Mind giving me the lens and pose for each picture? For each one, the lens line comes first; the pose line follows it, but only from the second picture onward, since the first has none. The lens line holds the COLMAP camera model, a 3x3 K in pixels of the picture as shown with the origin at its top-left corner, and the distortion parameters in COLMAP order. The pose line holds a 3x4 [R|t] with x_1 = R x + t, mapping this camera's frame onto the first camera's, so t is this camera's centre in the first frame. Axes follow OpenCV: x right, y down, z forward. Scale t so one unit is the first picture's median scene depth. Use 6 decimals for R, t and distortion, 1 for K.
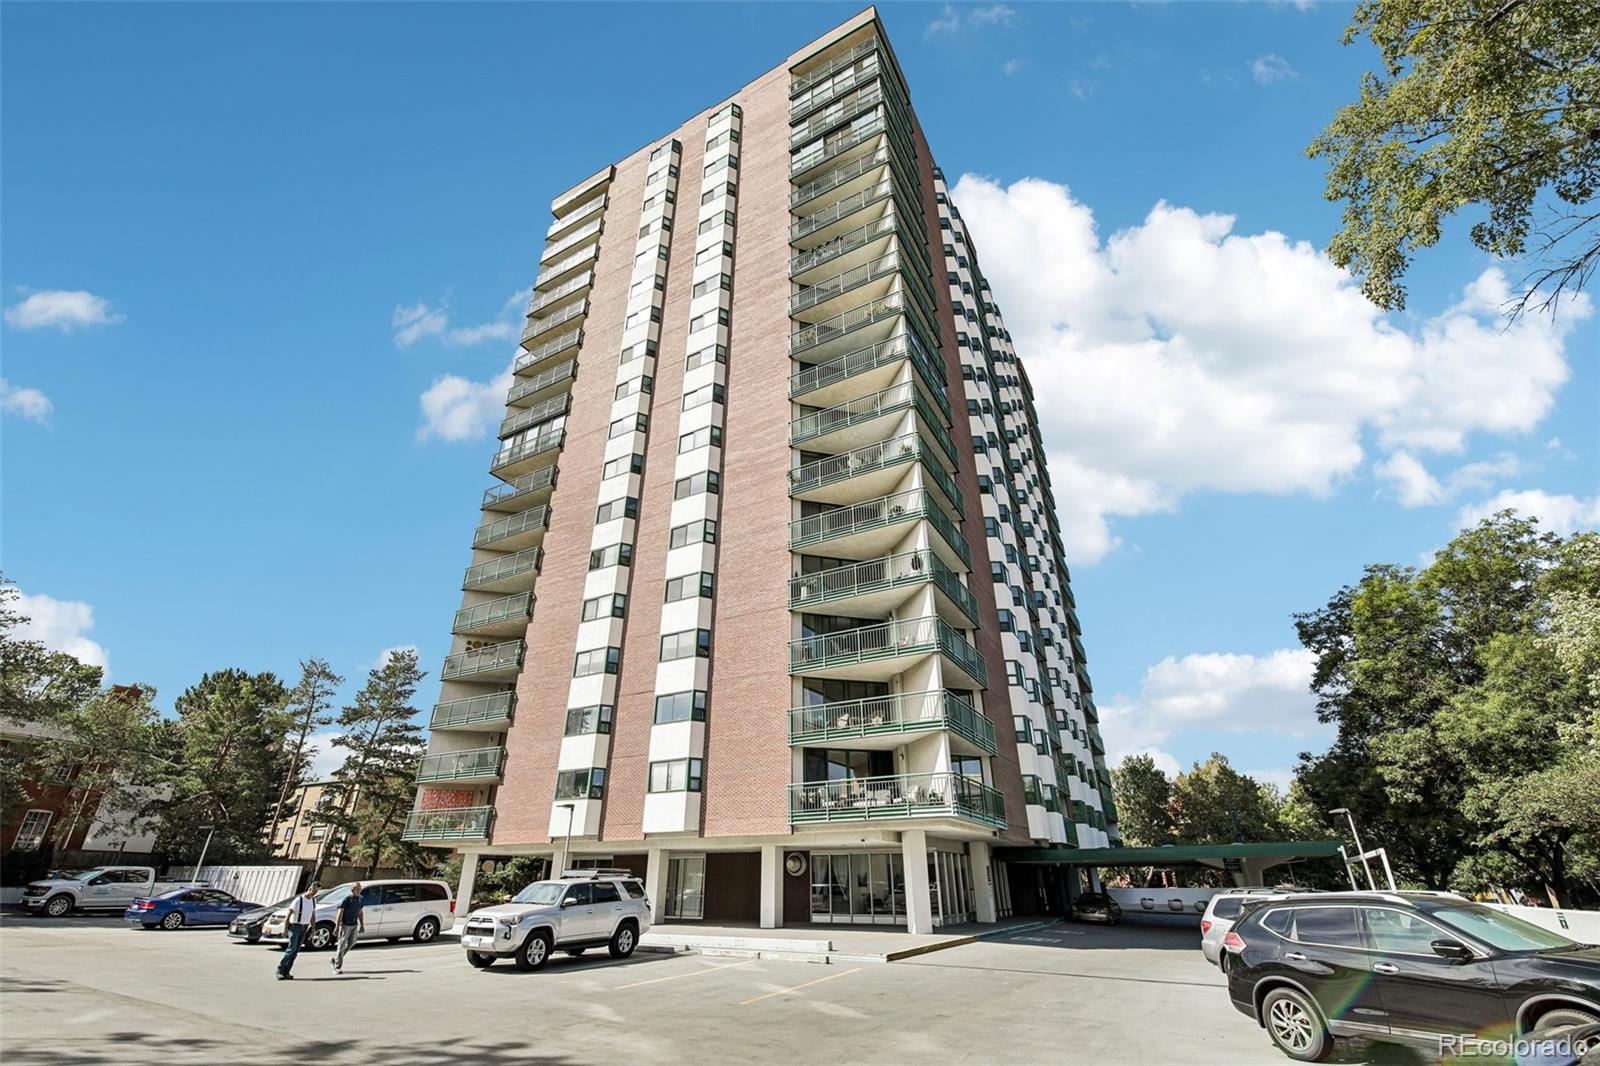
lens RADIAL K [[697.4, 0, 796.2], [0, 697.4, 527.0], [0, 0, 1]] dist [-0.016300, -0.001854]
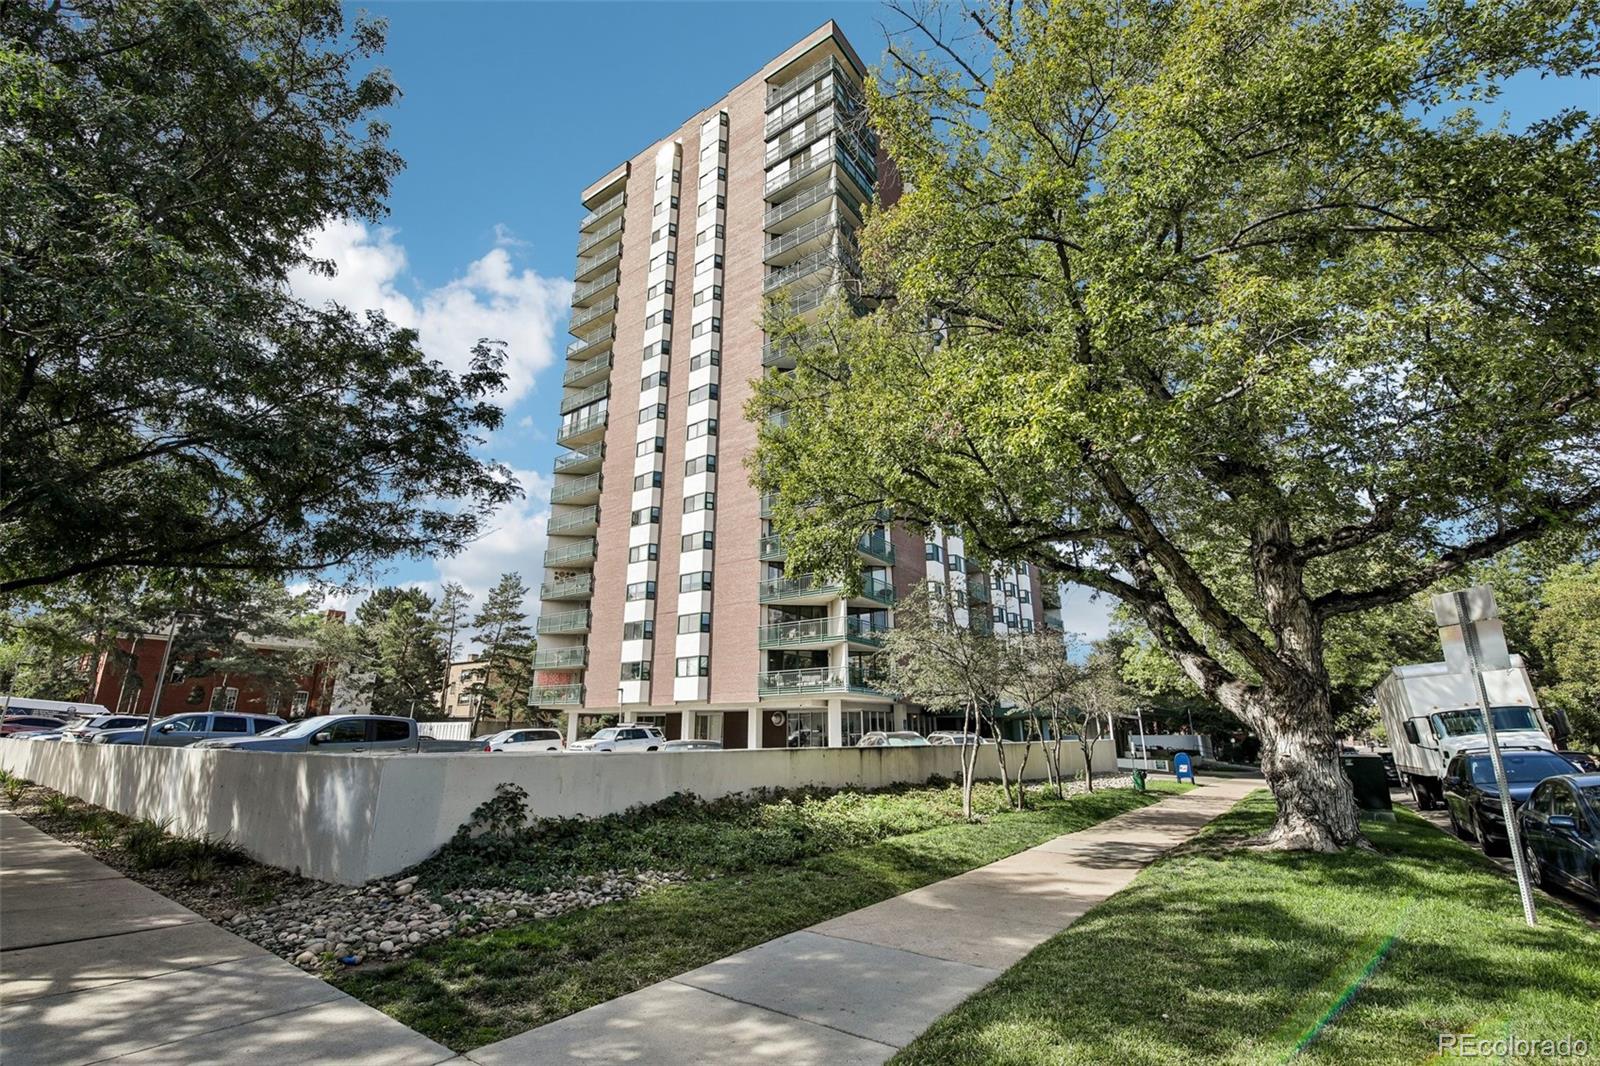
lens RADIAL K [[697.4, 0, 805.7], [0, 697.4, 537.7], [0, 0, 1]] dist [-0.016300, -0.001854]
pose [[0.995119, -0.027945, -0.094640, 0.182430], [0.046300, 0.979169, 0.197700, -0.172301], [0.087144, -0.201117, 0.975683, -0.345785]]
